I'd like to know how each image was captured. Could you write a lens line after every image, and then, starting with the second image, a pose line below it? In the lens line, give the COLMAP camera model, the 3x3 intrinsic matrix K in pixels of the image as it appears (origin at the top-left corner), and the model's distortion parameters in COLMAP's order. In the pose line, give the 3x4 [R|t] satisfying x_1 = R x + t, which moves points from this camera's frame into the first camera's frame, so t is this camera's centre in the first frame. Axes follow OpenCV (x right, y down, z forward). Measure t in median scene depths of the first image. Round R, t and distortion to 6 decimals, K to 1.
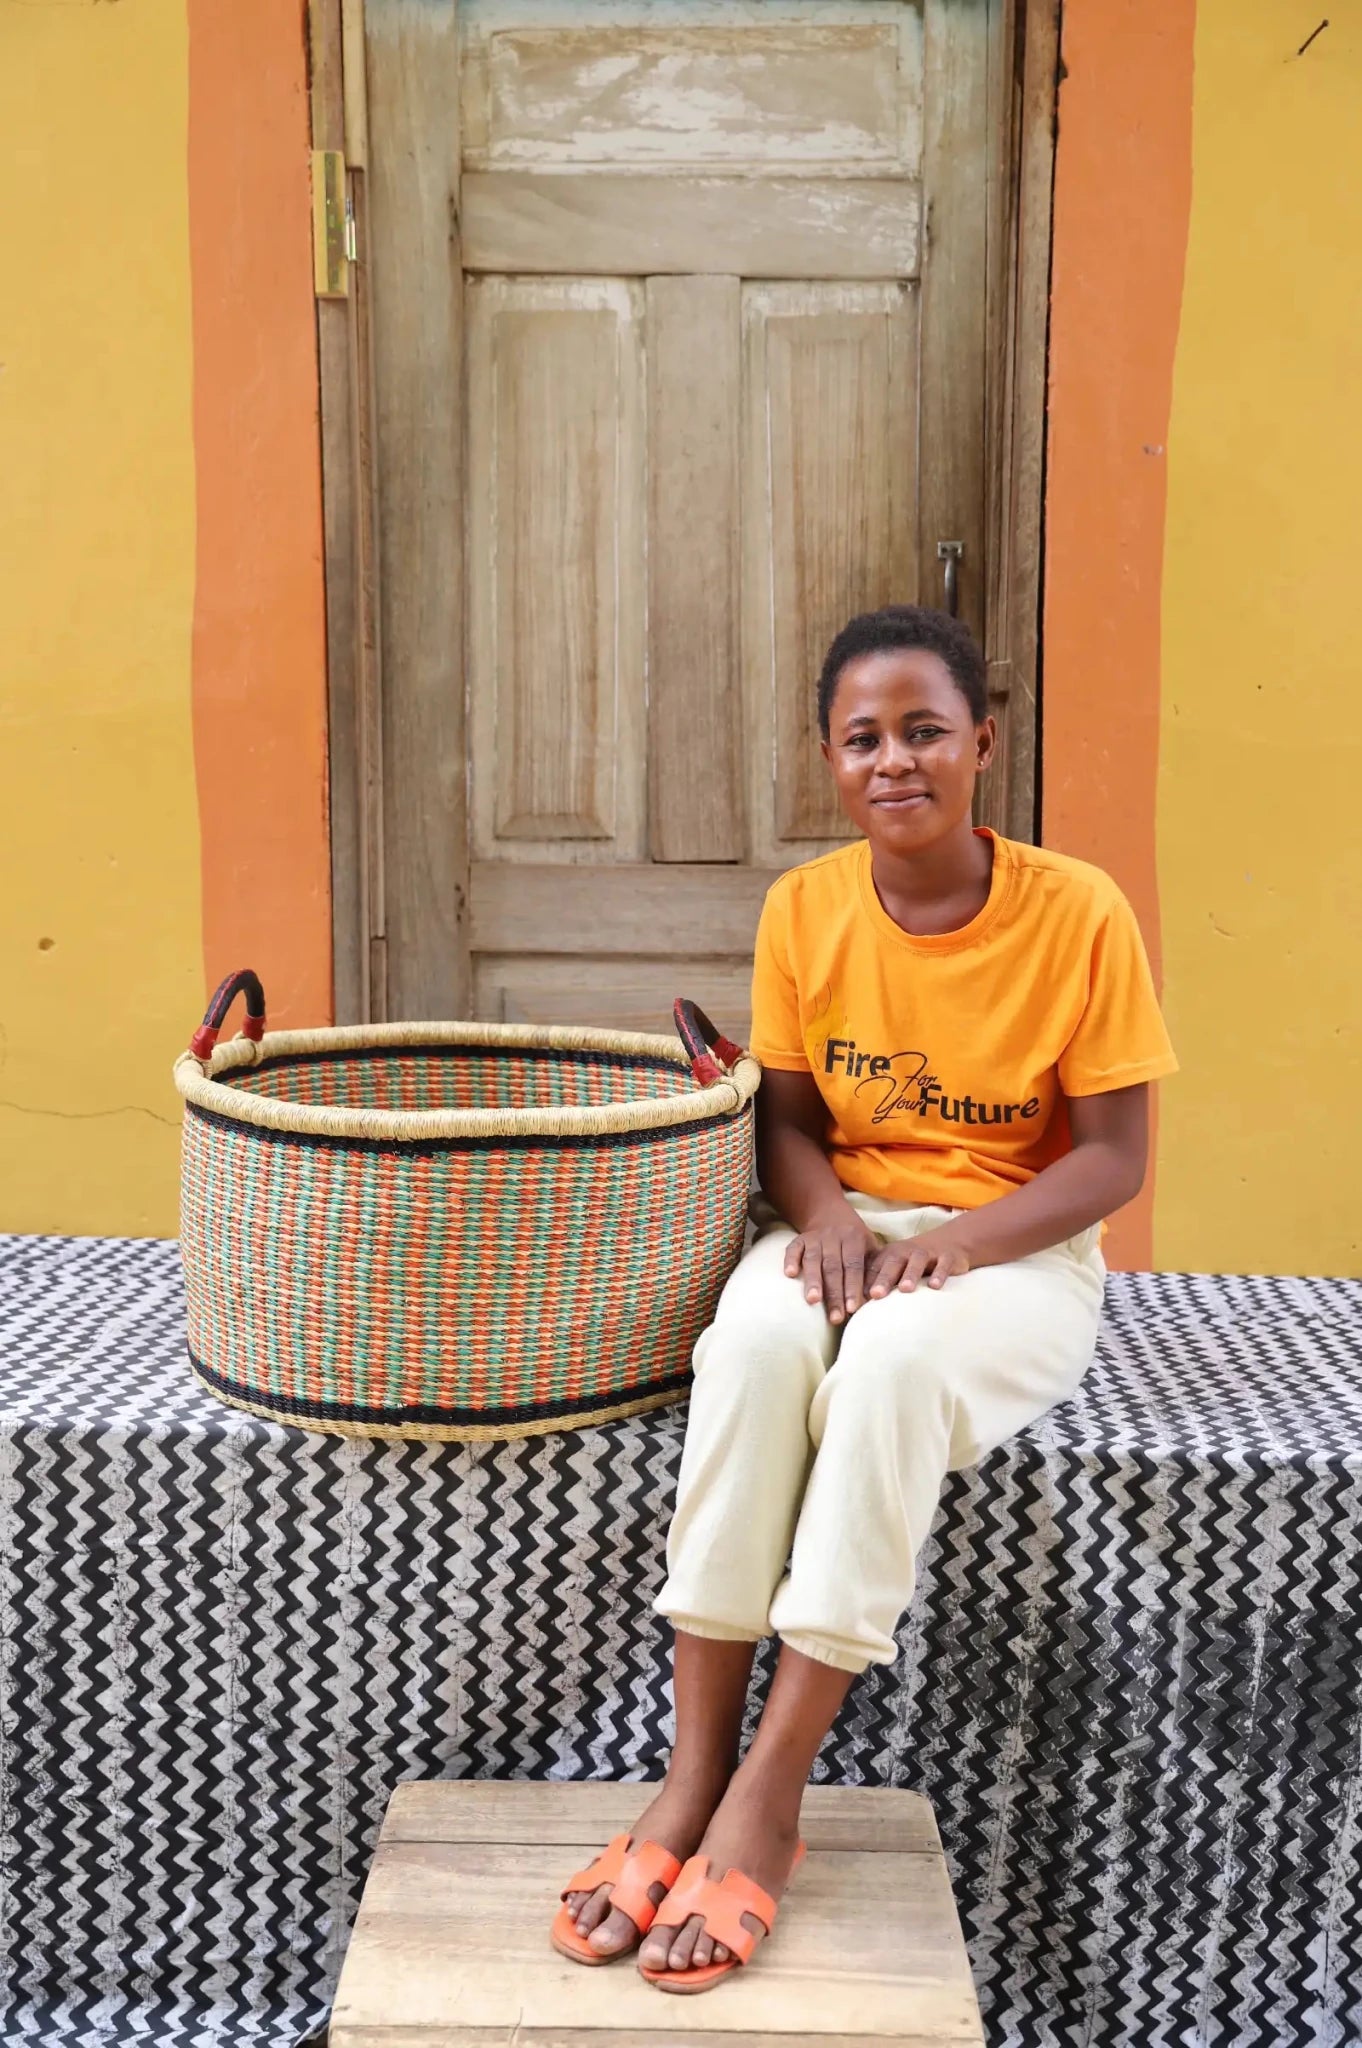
lens RADIAL K [[2506.6, 0, 682.5], [0, 2506.6, 1016.2], [0, 0, 1]] dist [0.082265, 0.006234]
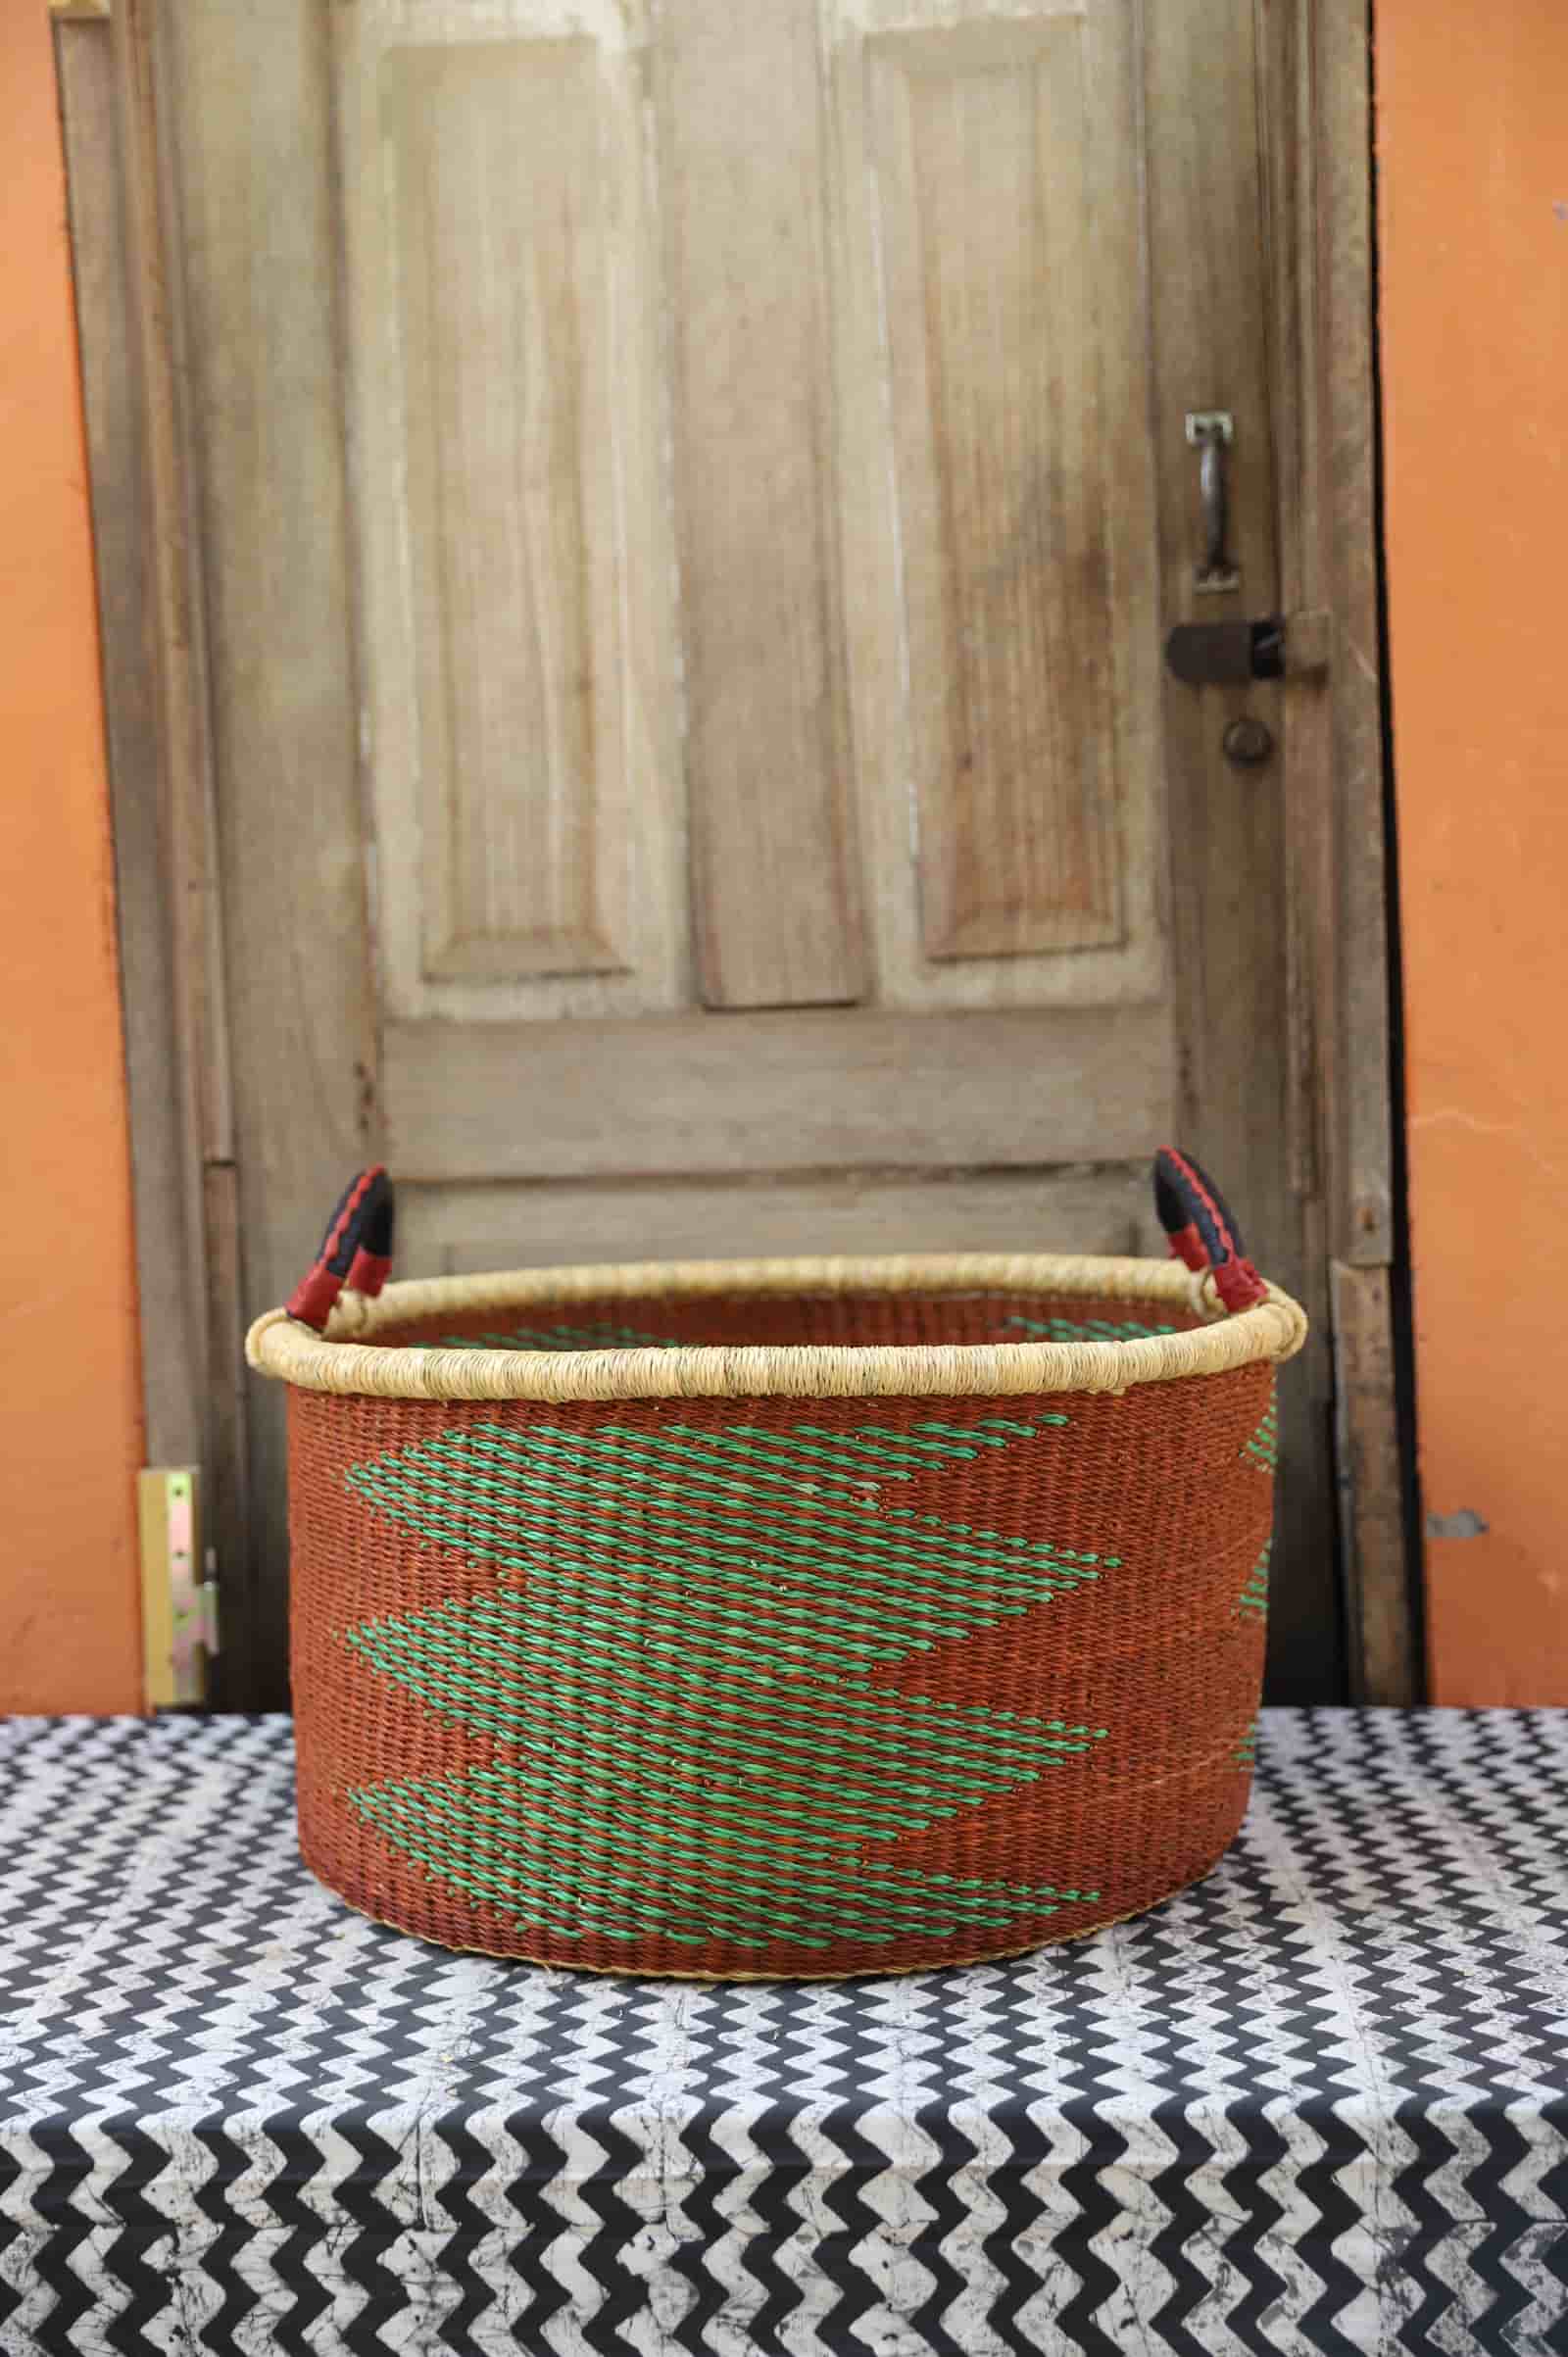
lens RADIAL K [[3072.0, 0, 775.0], [0, 3072.0, 1177.3], [0, 0, 1]] dist [0.079929, 0.020356]
pose [[0.998948, -0.042068, -0.018270, 0.015205], [0.041229, 0.998177, -0.044079, 0.007335], [0.020091, 0.043280, 0.998861, 0.316491]]
